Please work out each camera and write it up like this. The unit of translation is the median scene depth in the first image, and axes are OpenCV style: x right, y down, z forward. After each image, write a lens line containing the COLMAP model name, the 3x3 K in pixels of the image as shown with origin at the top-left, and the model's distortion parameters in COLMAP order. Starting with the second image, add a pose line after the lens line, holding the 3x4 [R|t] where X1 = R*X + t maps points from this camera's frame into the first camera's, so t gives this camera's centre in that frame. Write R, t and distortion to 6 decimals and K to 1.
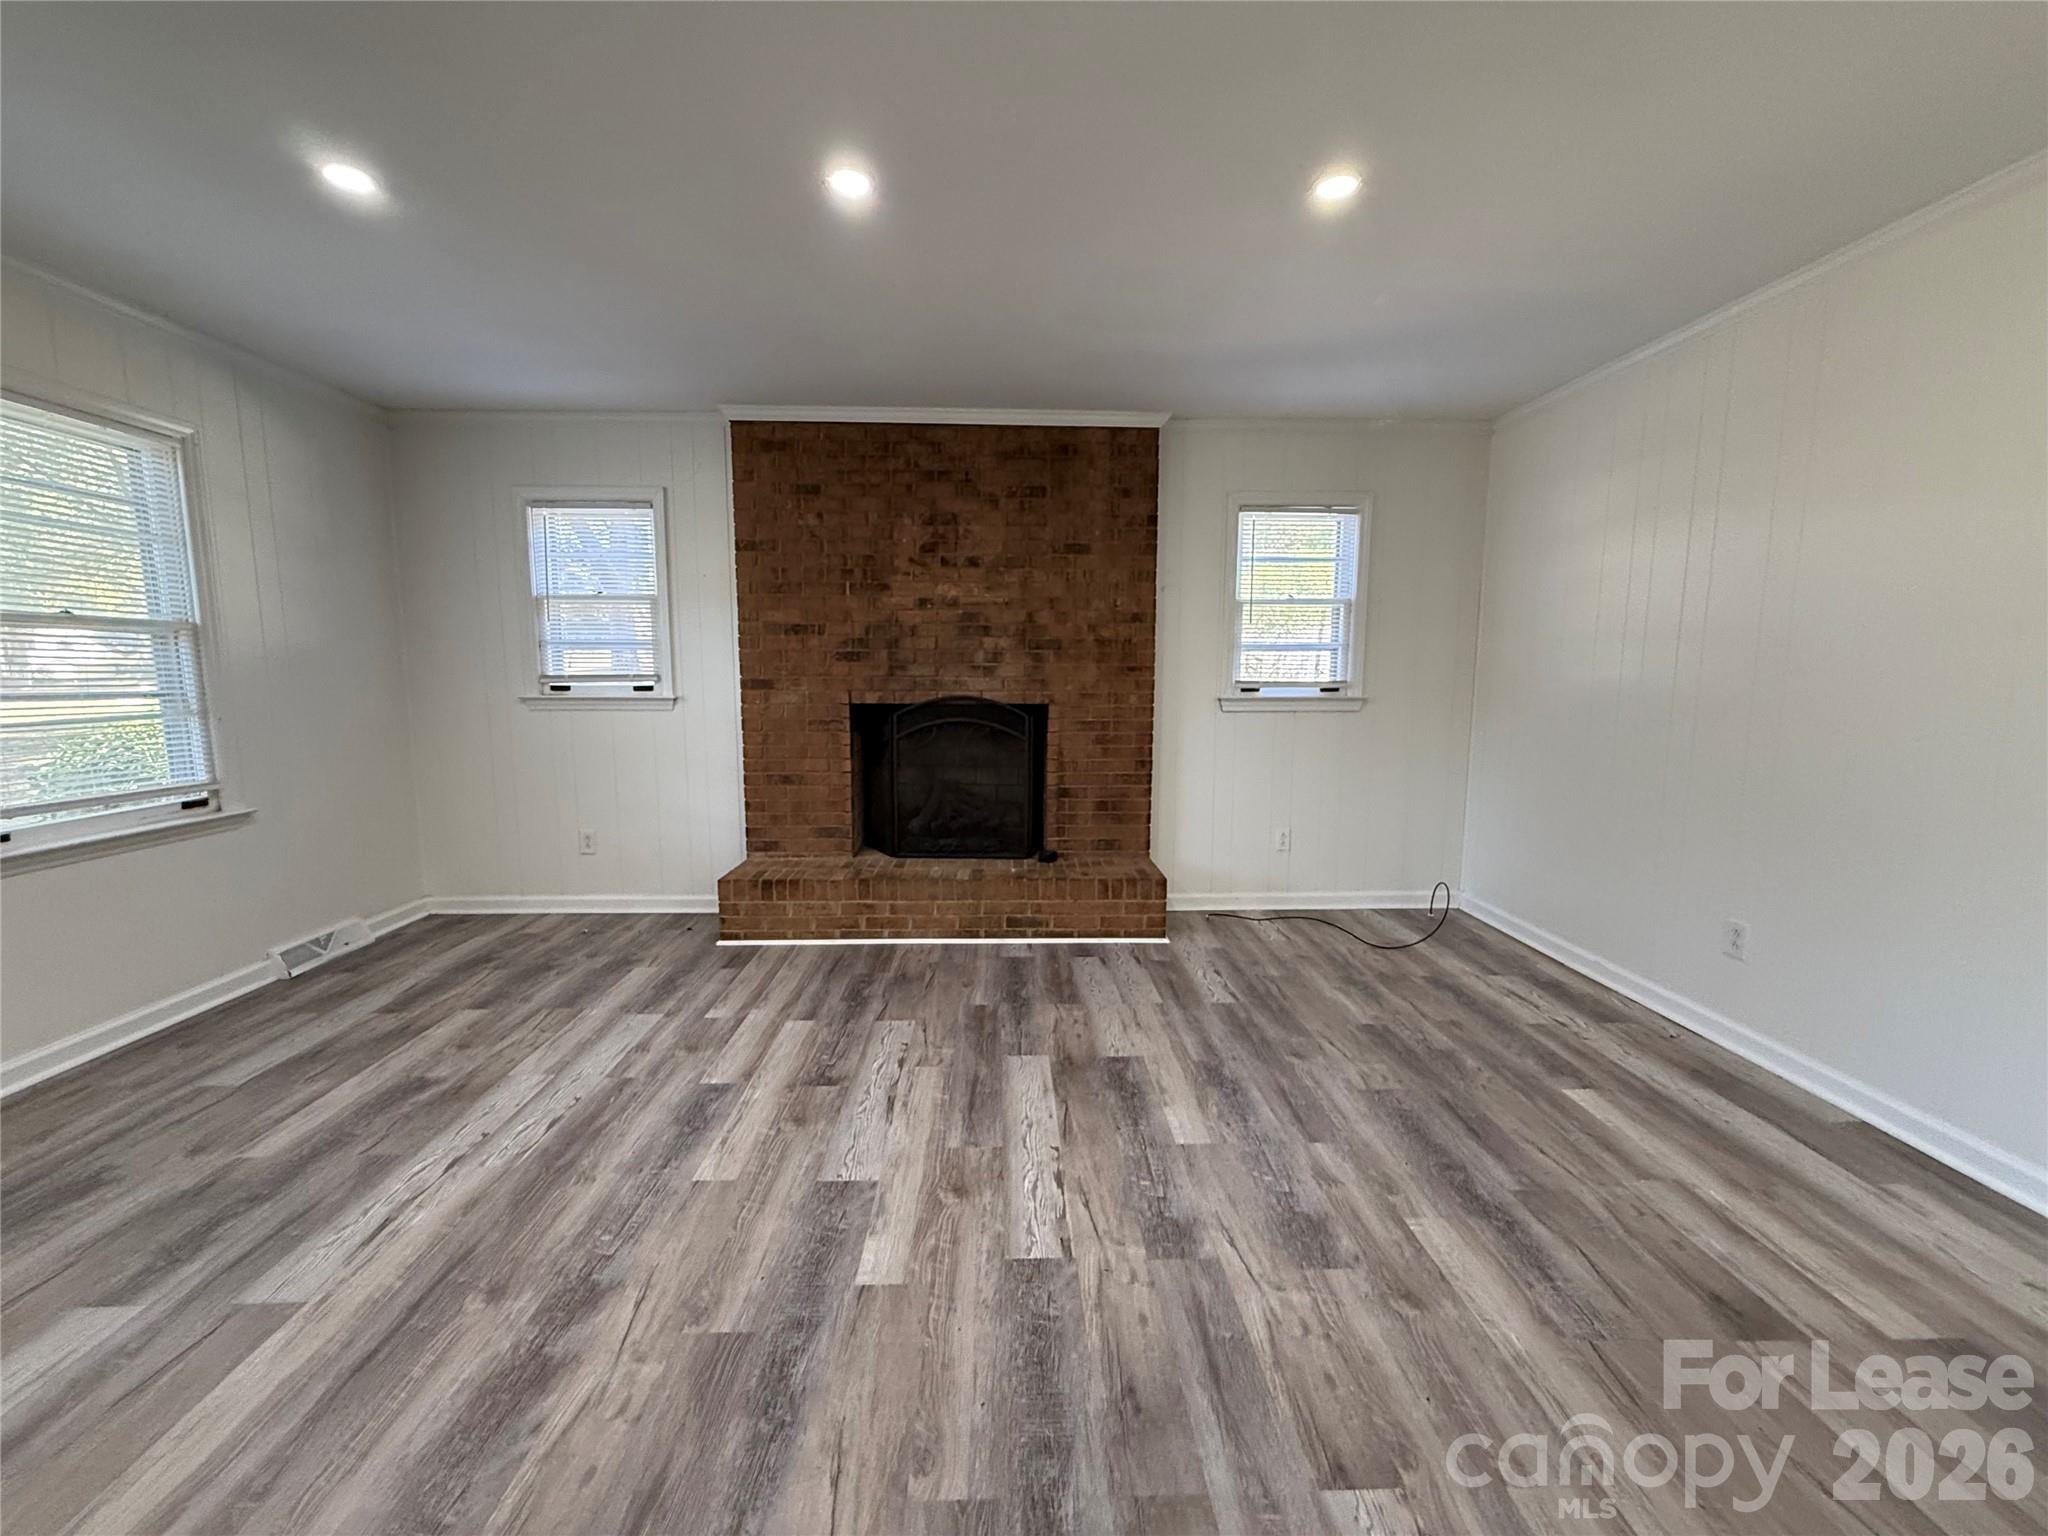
lens RADIAL K [[816.2, 0, 1020.5], [0, 816.2, 769.8], [0, 0, 1]] dist [0.001085, -0.000166]
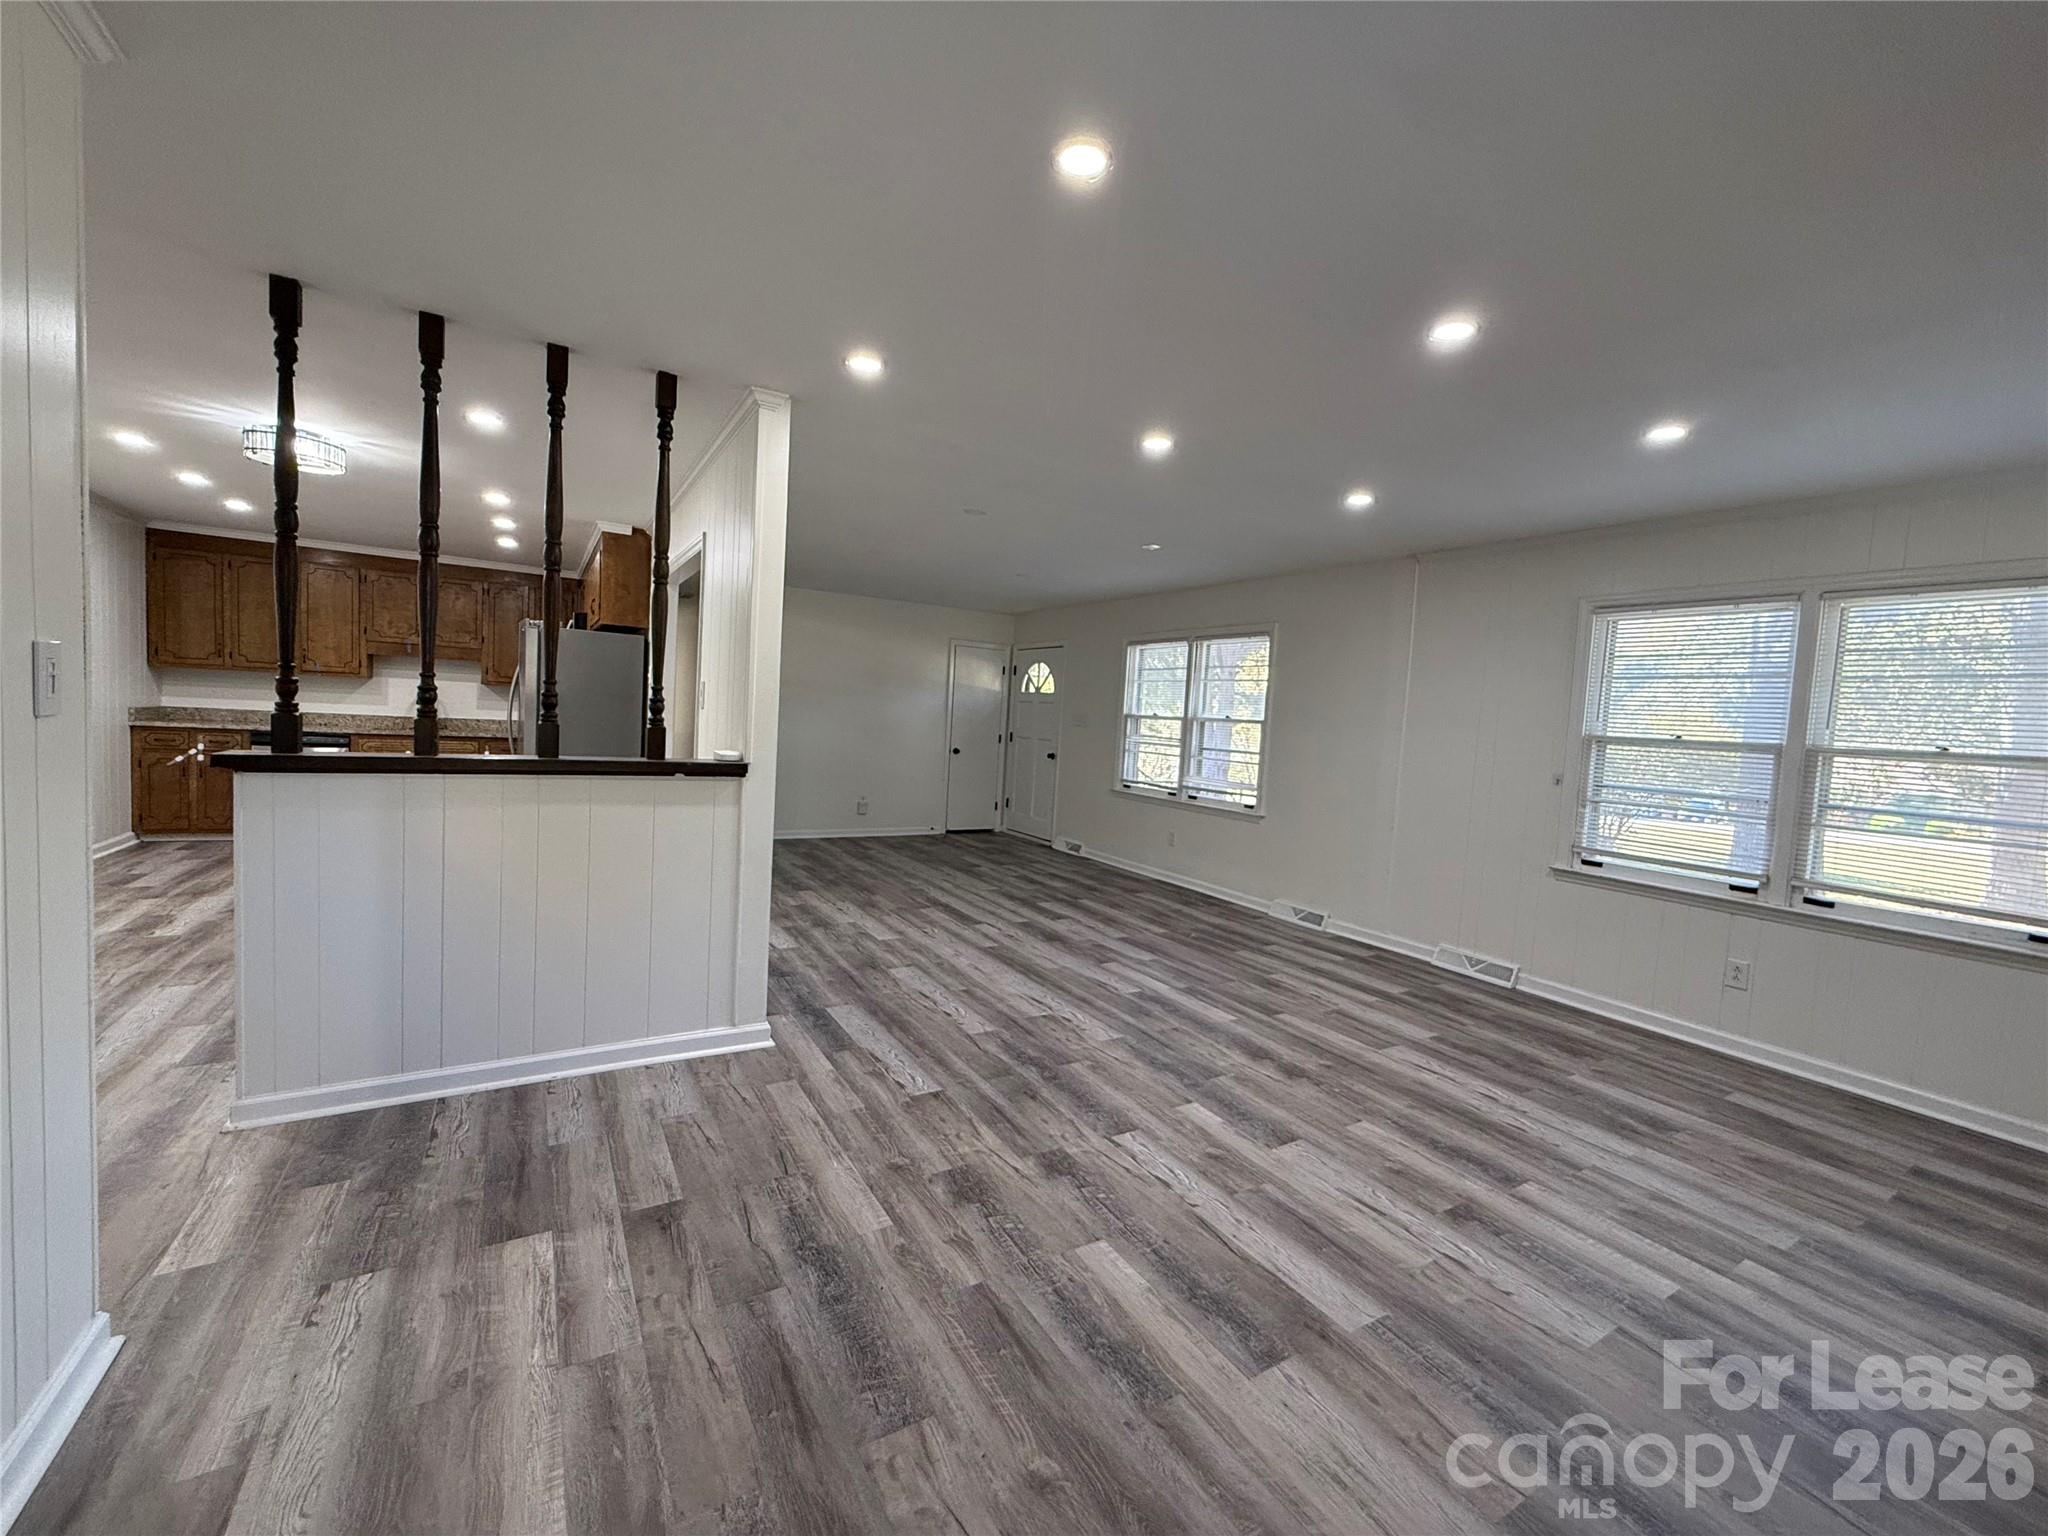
lens RADIAL K [[816.2, 0, 1020.5], [0, 816.2, 769.8], [0, 0, 1]] dist [0.001085, -0.000166]
pose [[-0.869902, -0.020414, -0.492802, 0.584491], [-0.120876, 0.977497, 0.172881, -0.188218], [0.478184, 0.209958, -0.852794, 1.264210]]
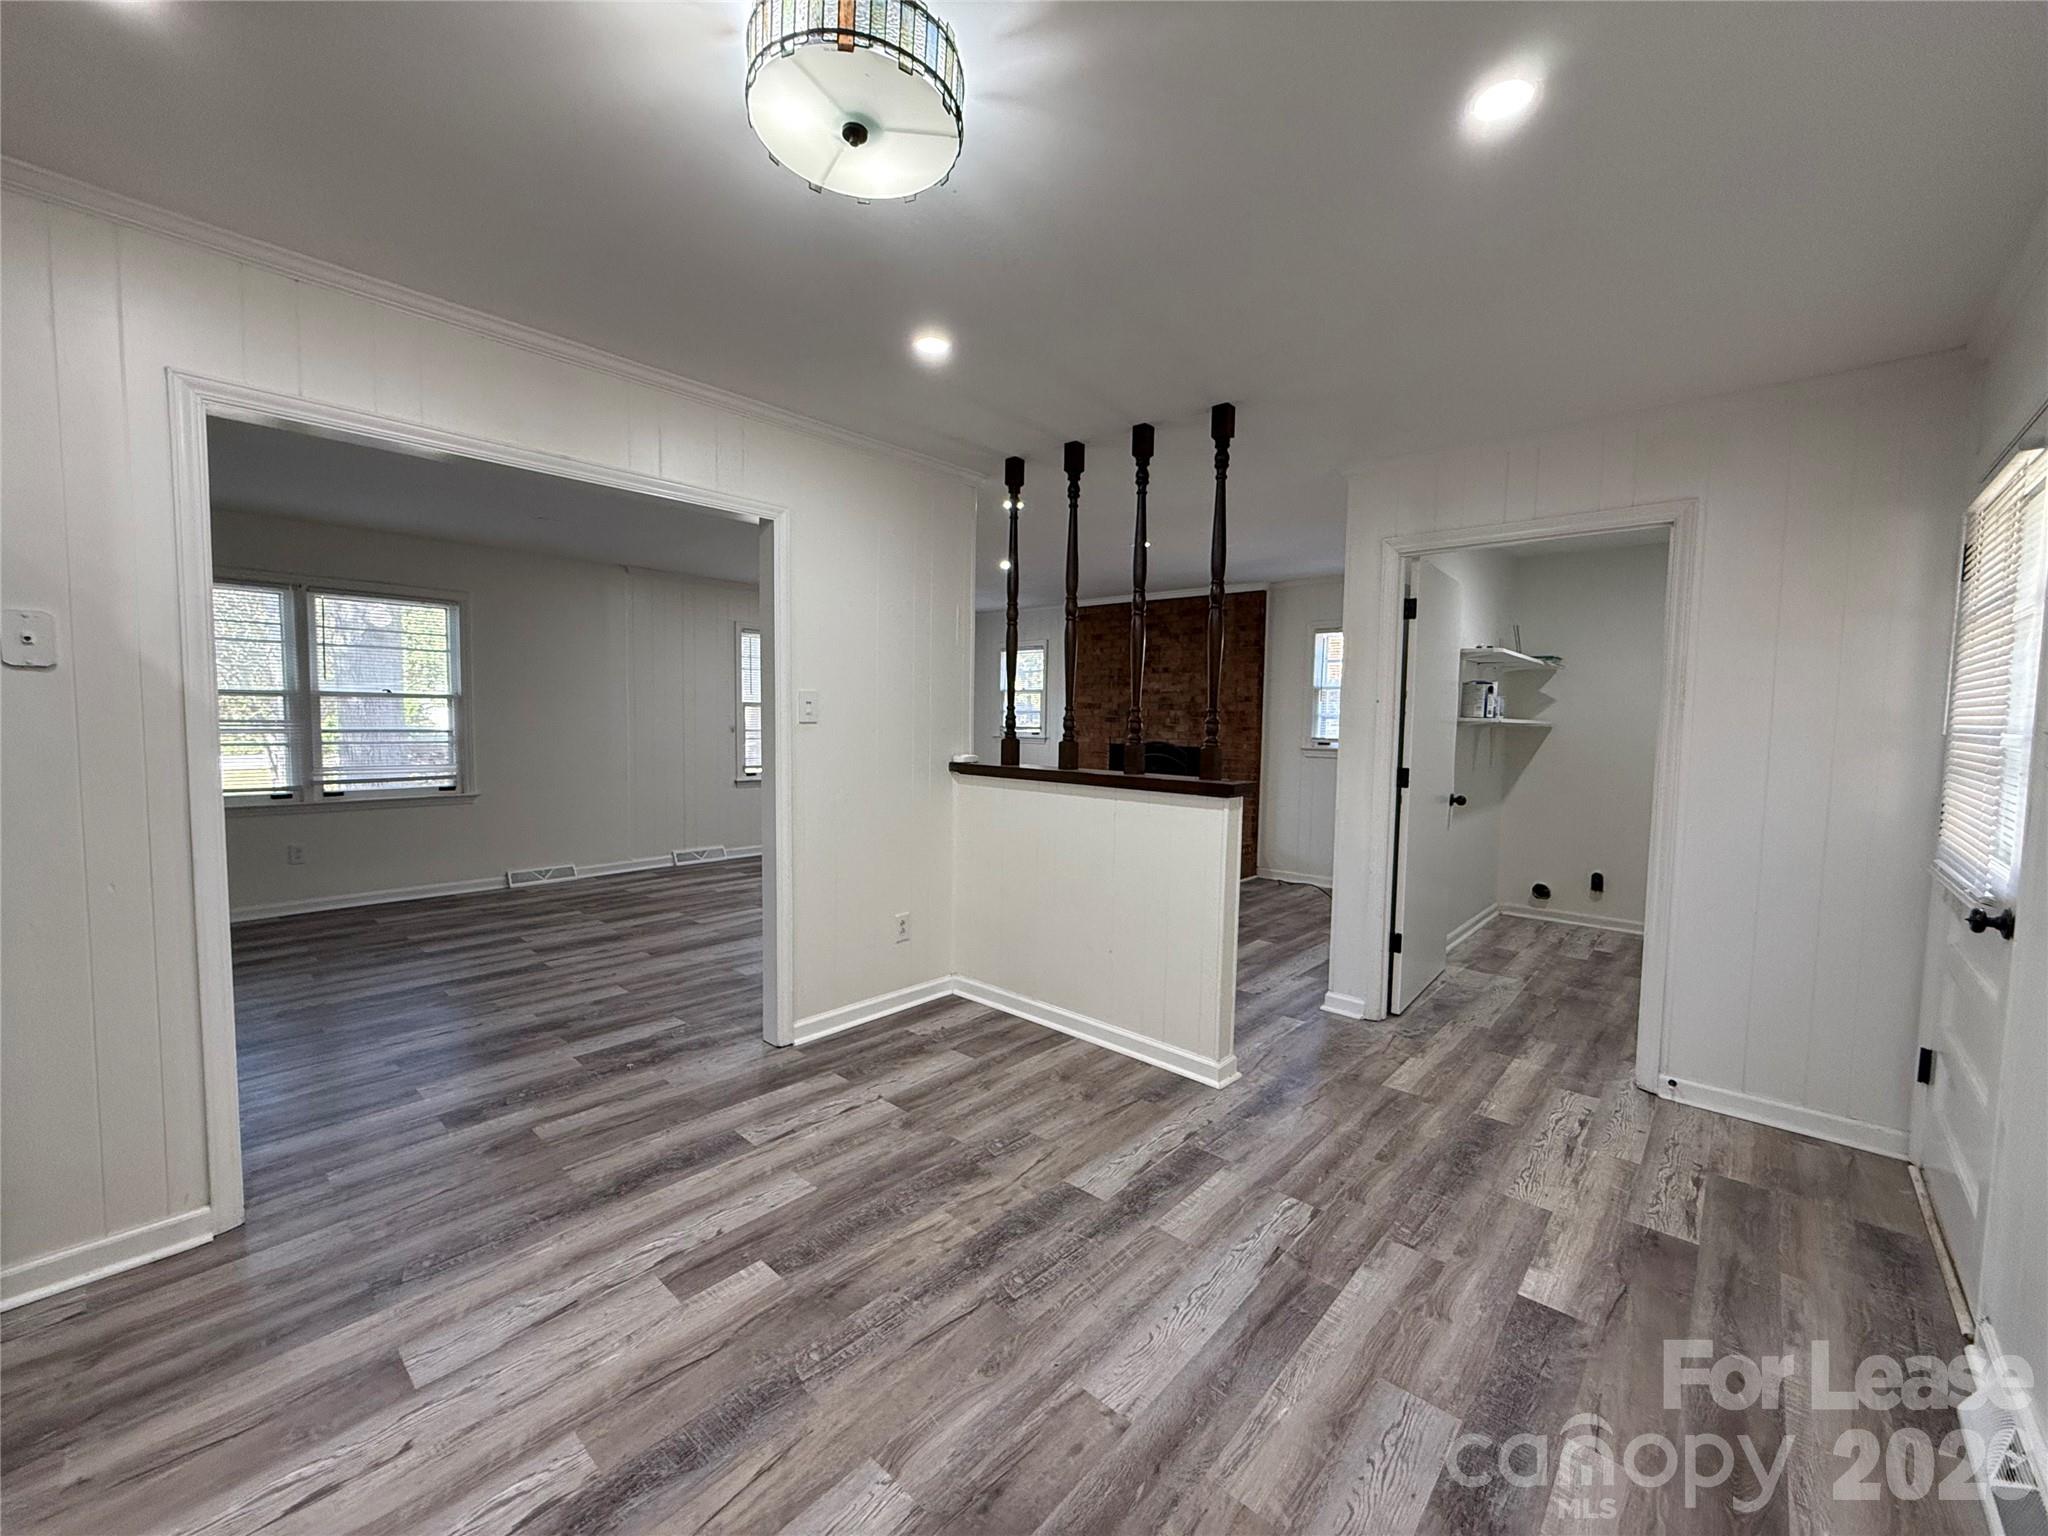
lens RADIAL K [[816.2, 0, 1020.5], [0, 816.2, 769.8], [0, 0, 1]] dist [0.001085, -0.000166]
pose [[0.722147, 0.055079, -0.689543, 1.383259], [-0.100729, 0.994573, -0.026048, 0.074530], [0.684366, 0.088268, 0.723776, -0.772153]]
